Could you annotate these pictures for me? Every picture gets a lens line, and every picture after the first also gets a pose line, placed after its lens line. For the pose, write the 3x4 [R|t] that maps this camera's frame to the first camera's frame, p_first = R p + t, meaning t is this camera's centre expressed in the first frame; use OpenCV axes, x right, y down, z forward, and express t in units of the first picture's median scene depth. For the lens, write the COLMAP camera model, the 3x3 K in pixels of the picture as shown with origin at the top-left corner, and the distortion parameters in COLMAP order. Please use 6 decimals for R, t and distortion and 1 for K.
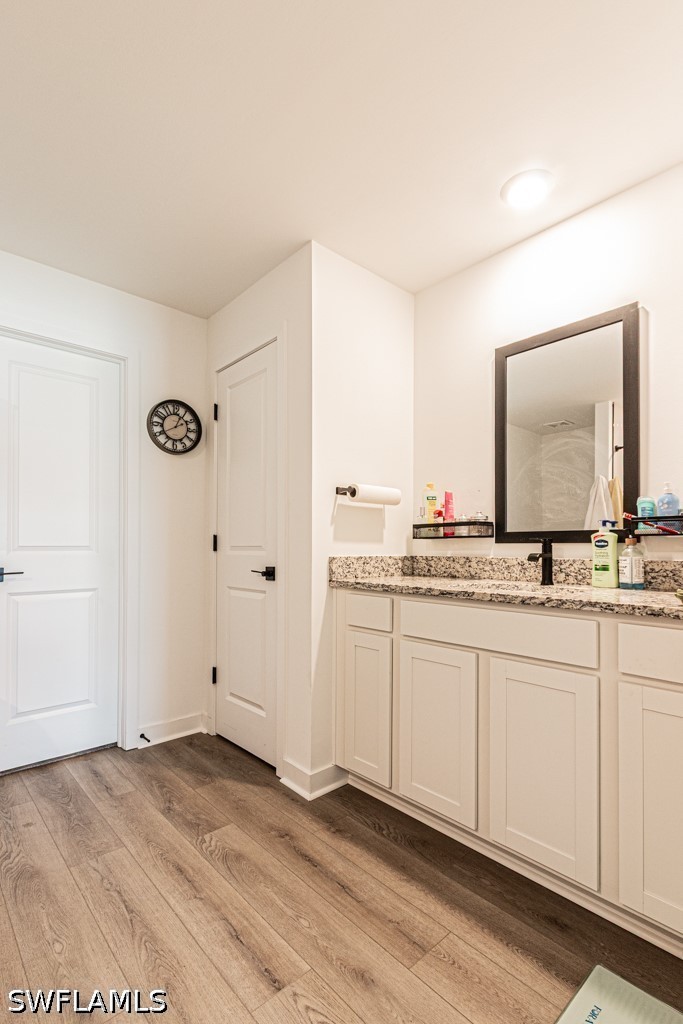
lens RADIAL K [[506.3, 0, 362.5], [0, 506.3, 538.7], [0, 0, 1]] dist [0.001366, -0.000238]
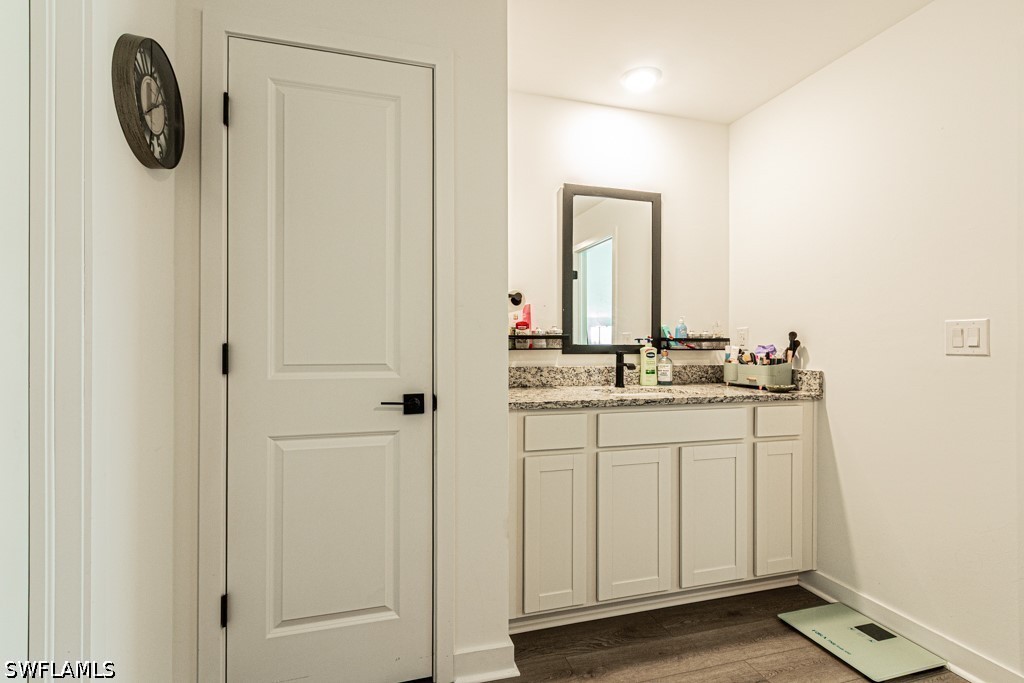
lens RADIAL K [[465.7, 0, 515.7], [0, 465.7, 341.6], [0, 0, 1]] dist [0.003499, -0.000376]
pose [[0.440712, 0.003426, 0.897642, -0.708724], [-0.020143, 0.999779, 0.006074, -0.023047], [-0.897423, -0.020758, 0.440683, 0.617834]]
